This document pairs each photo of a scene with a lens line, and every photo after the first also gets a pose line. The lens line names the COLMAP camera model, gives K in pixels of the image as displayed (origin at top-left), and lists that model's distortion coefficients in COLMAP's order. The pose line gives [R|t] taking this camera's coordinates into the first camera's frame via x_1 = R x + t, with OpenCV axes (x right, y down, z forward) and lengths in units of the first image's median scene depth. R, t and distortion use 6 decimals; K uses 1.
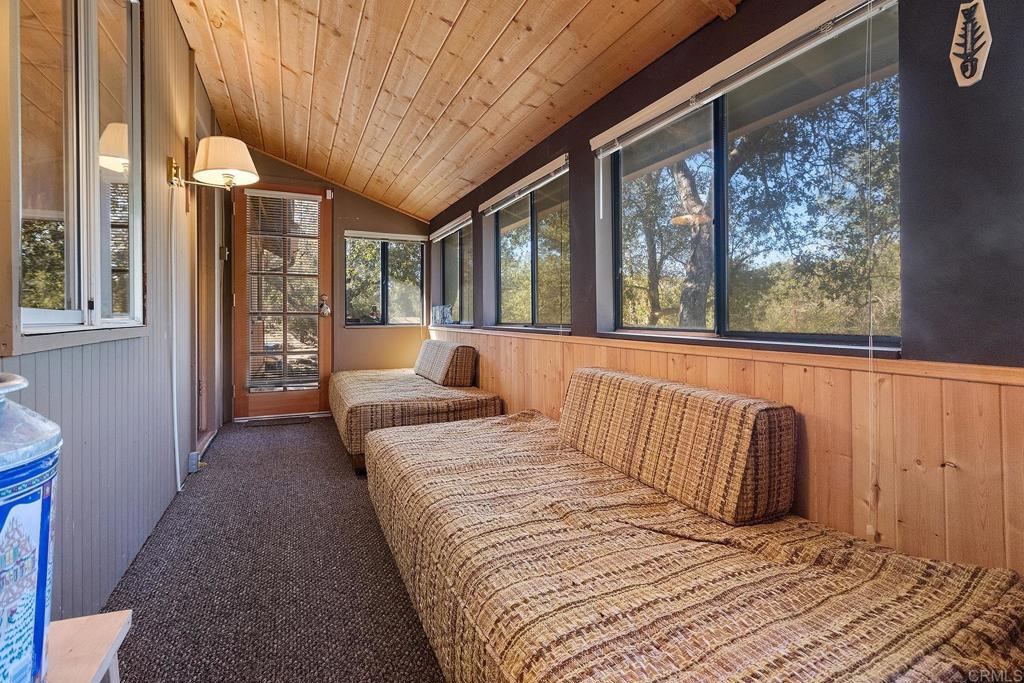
lens RADIAL K [[474.3, 0, 516.9], [0, 474.3, 325.9], [0, 0, 1]] dist [0.000355, -0.000005]
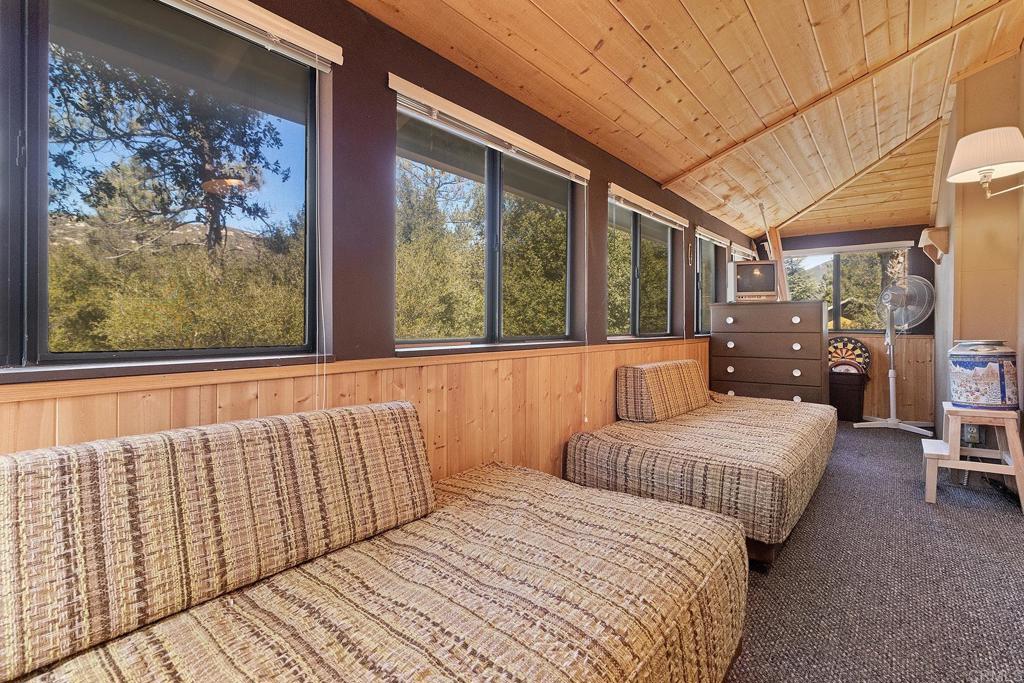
lens RADIAL K [[466.3, 0, 506.6], [0, 466.3, 335.3], [0, 0, 1]] dist [-0.000948, -0.000274]
pose [[-0.415187, -0.035626, 0.909038, -0.541780], [0.007614, 0.999062, 0.042632, -0.033965], [-0.909704, 0.024622, -0.414526, 1.130285]]
